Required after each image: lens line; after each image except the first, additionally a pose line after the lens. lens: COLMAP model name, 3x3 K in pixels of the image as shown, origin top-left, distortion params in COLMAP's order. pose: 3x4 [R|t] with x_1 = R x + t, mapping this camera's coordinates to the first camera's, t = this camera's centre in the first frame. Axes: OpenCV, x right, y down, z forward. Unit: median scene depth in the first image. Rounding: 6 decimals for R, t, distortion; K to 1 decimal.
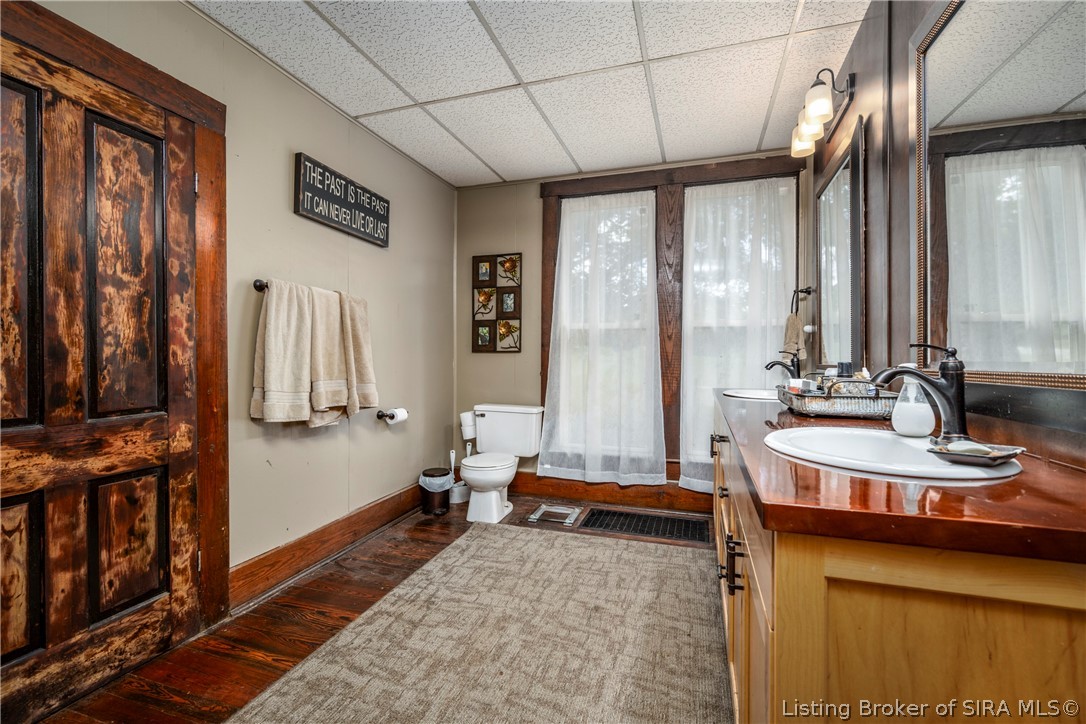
lens RADIAL K [[469.3, 0, 543.0], [0, 469.3, 362.0], [0, 0, 1]] dist [-0.003036, -0.000309]
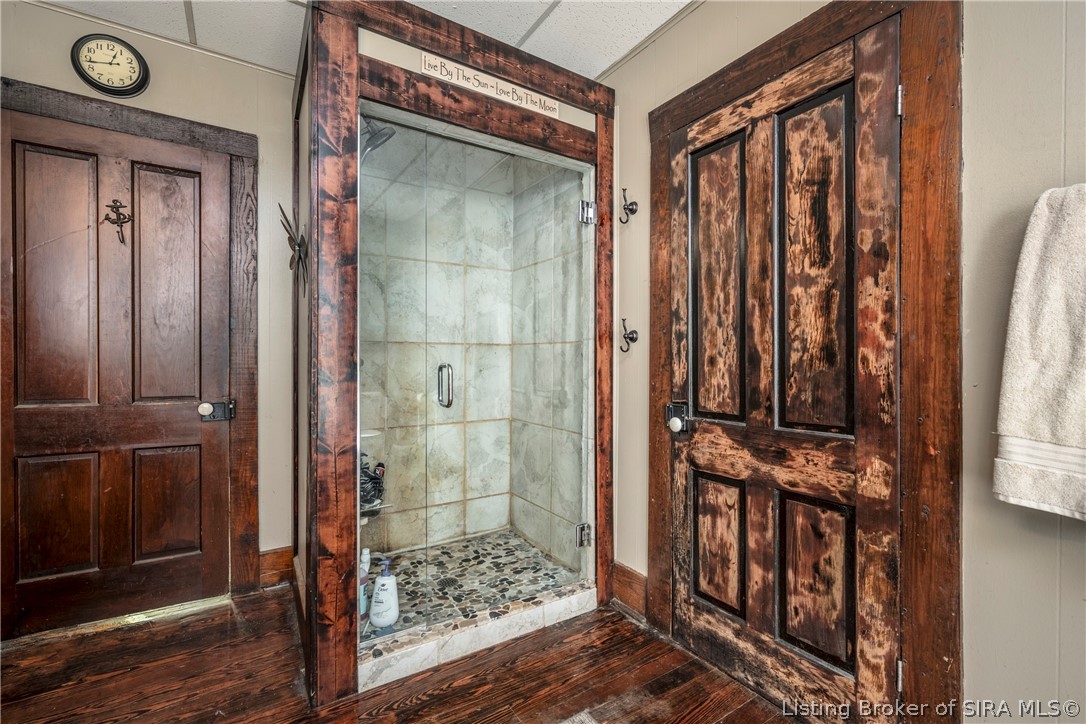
lens RADIAL K [[469.3, 0, 543.0], [0, 469.3, 362.0], [0, 0, 1]] dist [-0.003036, -0.000309]
pose [[-0.630671, -0.003637, -0.776041, 0.100546], [-0.010383, 0.999939, 0.003751, -0.011569], [0.775981, 0.010423, -0.630671, 1.164895]]
